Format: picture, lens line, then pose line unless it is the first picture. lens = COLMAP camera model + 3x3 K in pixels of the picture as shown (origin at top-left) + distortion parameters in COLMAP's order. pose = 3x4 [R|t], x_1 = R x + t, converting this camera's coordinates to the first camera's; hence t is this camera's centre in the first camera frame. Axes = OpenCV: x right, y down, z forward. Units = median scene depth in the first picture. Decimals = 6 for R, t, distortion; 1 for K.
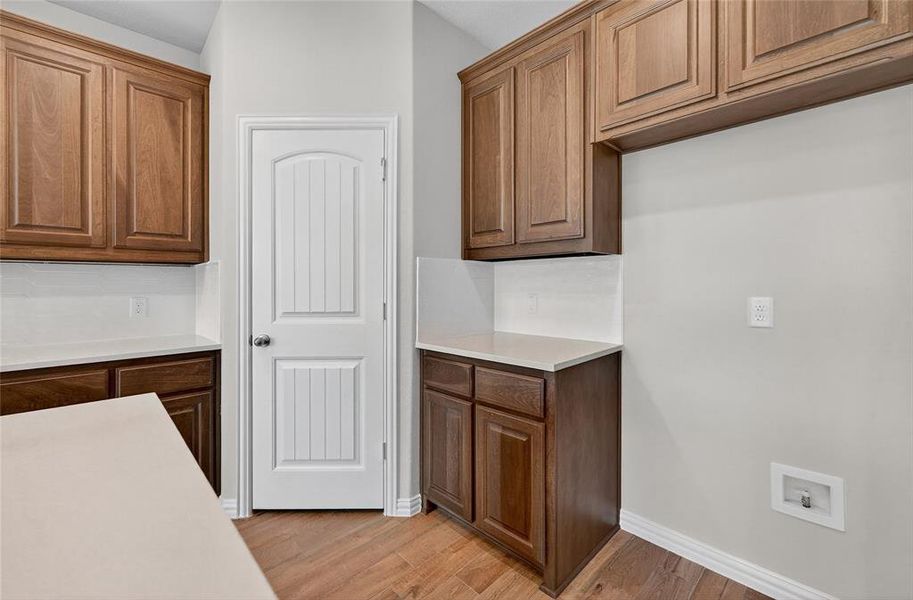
lens RADIAL K [[385.4, 0, 468.0], [0, 385.4, 284.6], [0, 0, 1]] dist [-0.000134, -0.000066]
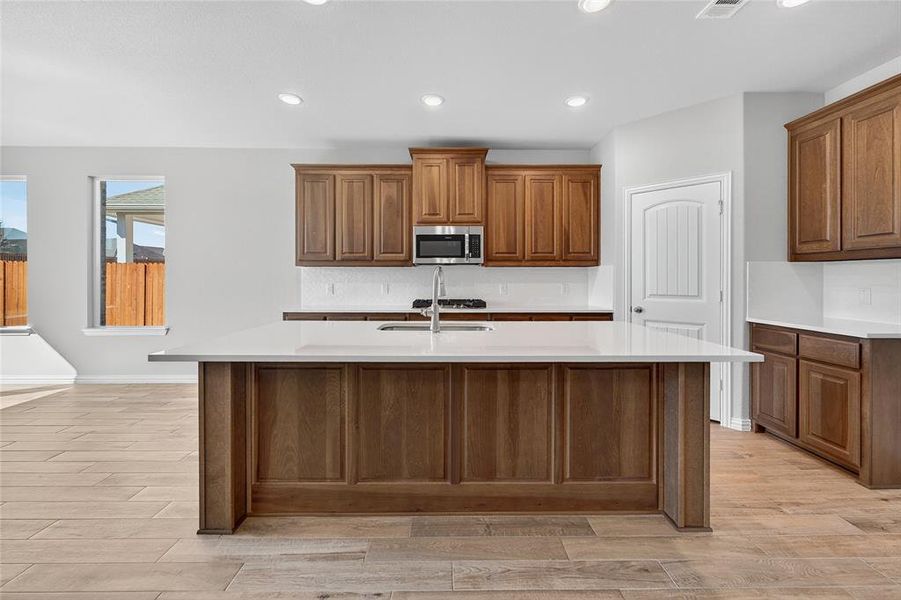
lens RADIAL K [[372.9, 0, 442.4], [0, 372.9, 273.2], [0, 0, 1]] dist [0.000093, -0.000541]
pose [[0.712344, -0.000472, -0.701830, 0.043002], [-0.004970, 0.999971, -0.005717, -0.010610], [0.701813, 0.007560, 0.712321, -0.897124]]
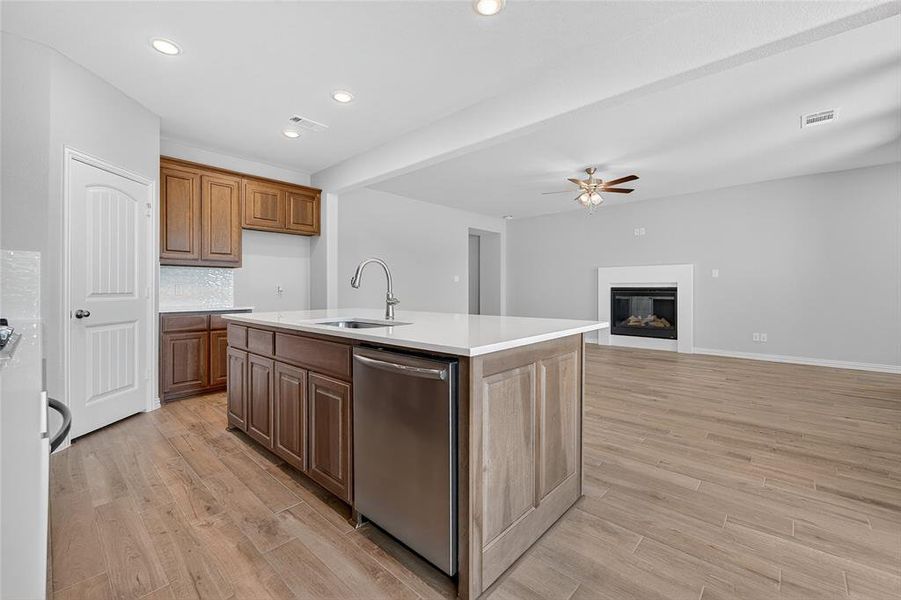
lens RADIAL K [[374.8, 0, 449.4], [0, 374.8, 289.0], [0, 0, 1]] dist [0.000278, -0.000035]
pose [[-0.042138, 0.003981, 0.999104, -1.920975], [0.002417, 0.999990, -0.003883, 0.063720], [-0.999109, 0.002251, -0.042147, -0.262880]]
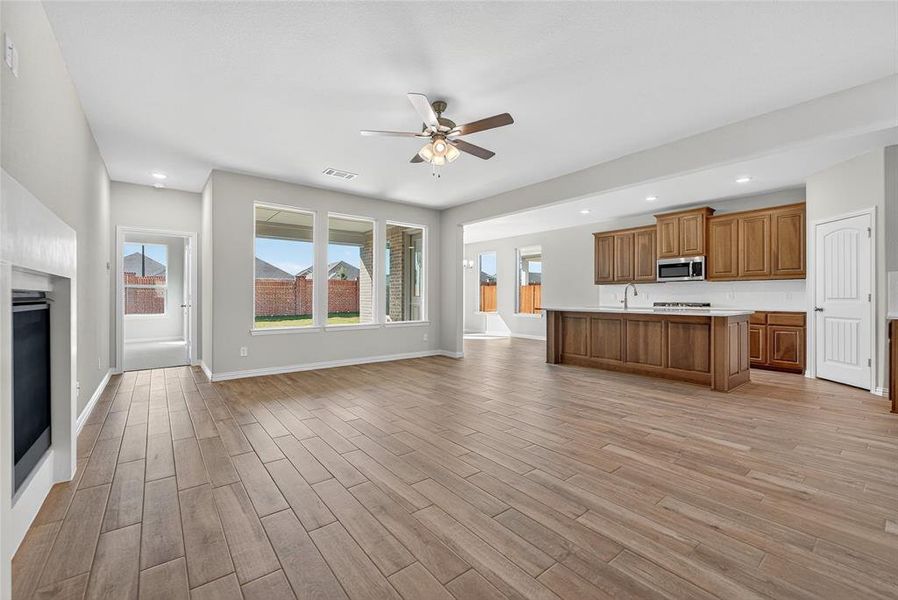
lens RADIAL K [[368.9, 0, 450.2], [0, 368.9, 297.5], [0, 0, 1]] dist [-0.000440, -0.000079]
pose [[-0.108824, 0.006214, -0.994042, 2.115263], [0.001370, 0.999980, 0.006101, 0.053623], [0.994060, -0.000698, -0.108830, -1.120808]]
